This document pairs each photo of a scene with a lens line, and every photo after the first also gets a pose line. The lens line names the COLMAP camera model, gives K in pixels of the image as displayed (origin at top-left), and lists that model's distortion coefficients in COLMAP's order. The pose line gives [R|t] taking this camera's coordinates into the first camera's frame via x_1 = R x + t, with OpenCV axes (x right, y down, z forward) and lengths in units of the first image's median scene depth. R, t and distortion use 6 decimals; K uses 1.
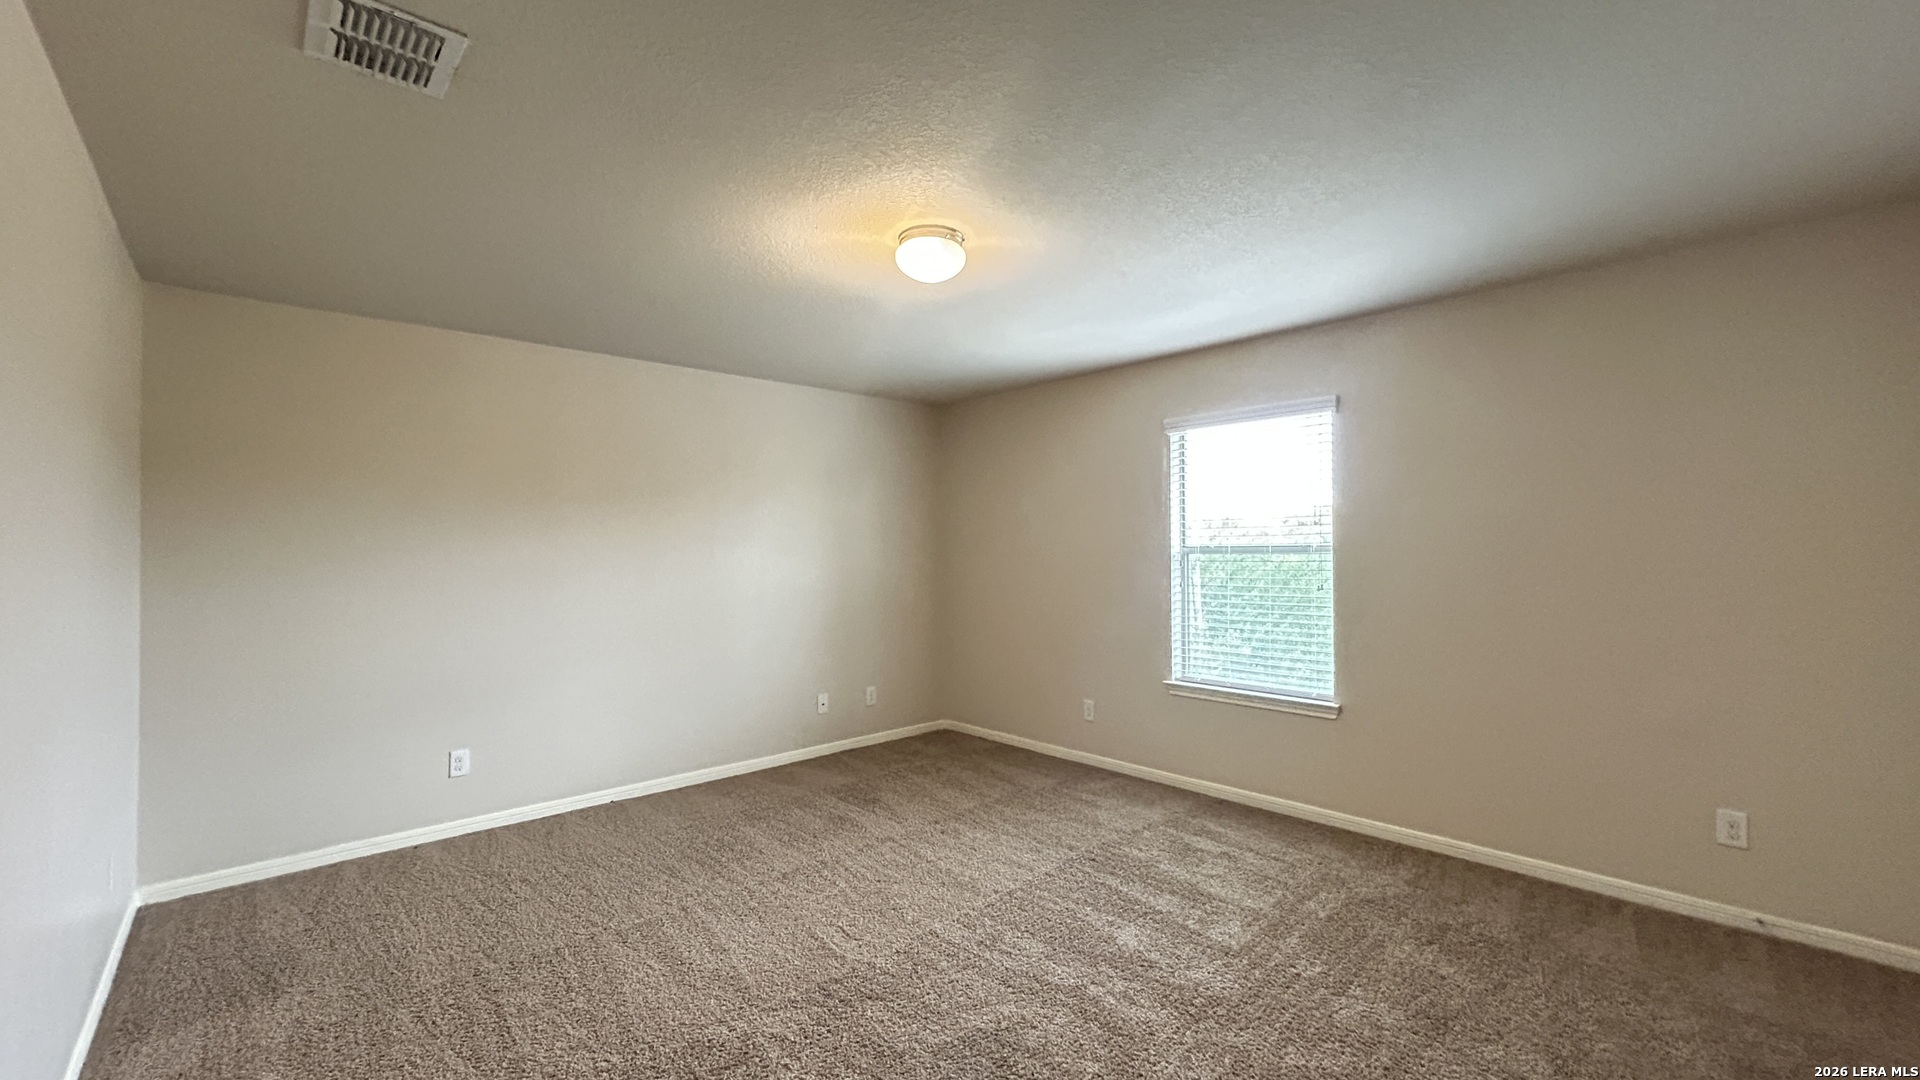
lens RADIAL K [[778.1, 0, 962.7], [0, 778.1, 533.2], [0, 0, 1]] dist [0.008841, 0.002560]
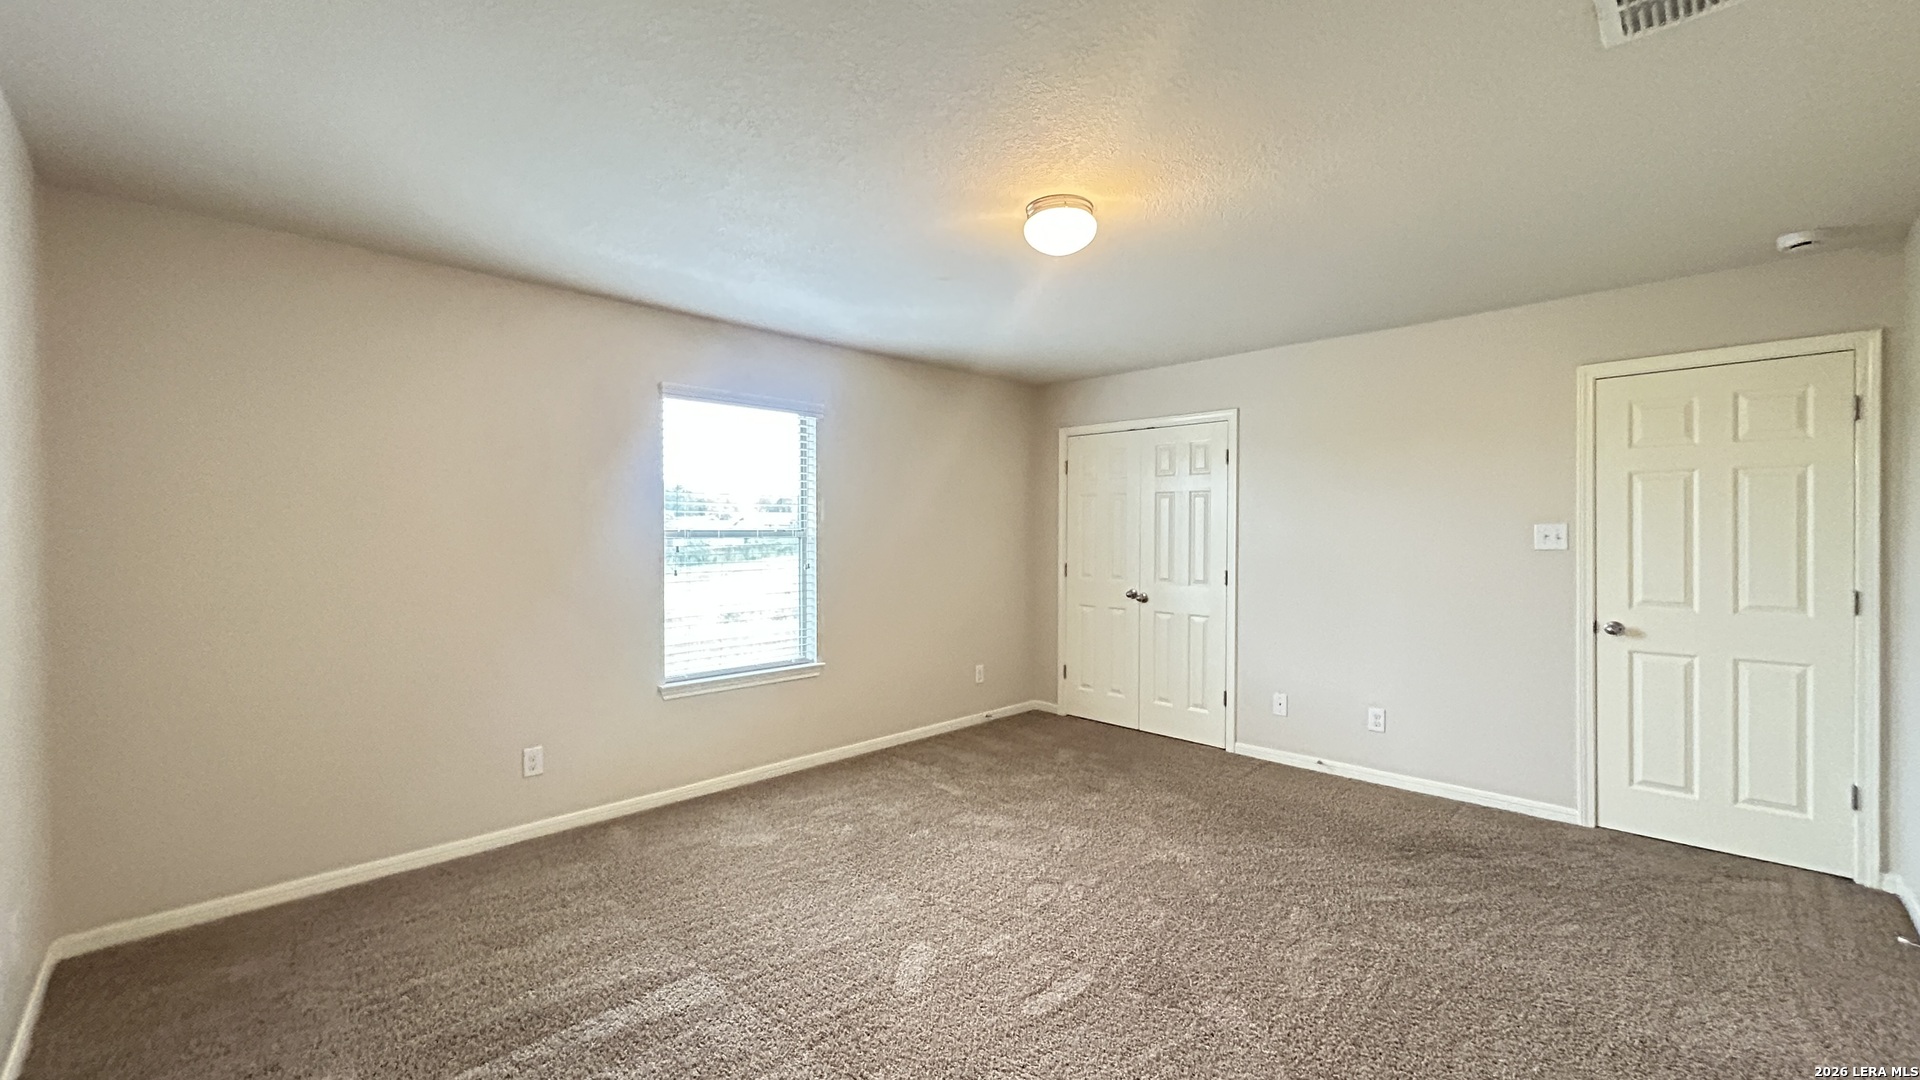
lens RADIAL K [[778.1, 0, 957.9], [0, 778.1, 536.3], [0, 0, 1]] dist [0.008841, 0.002560]
pose [[-0.020371, -0.002025, 0.999790, -0.682257], [-0.010407, 0.999944, 0.001814, 0.019731], [-0.999738, -0.010367, -0.020391, 0.773190]]
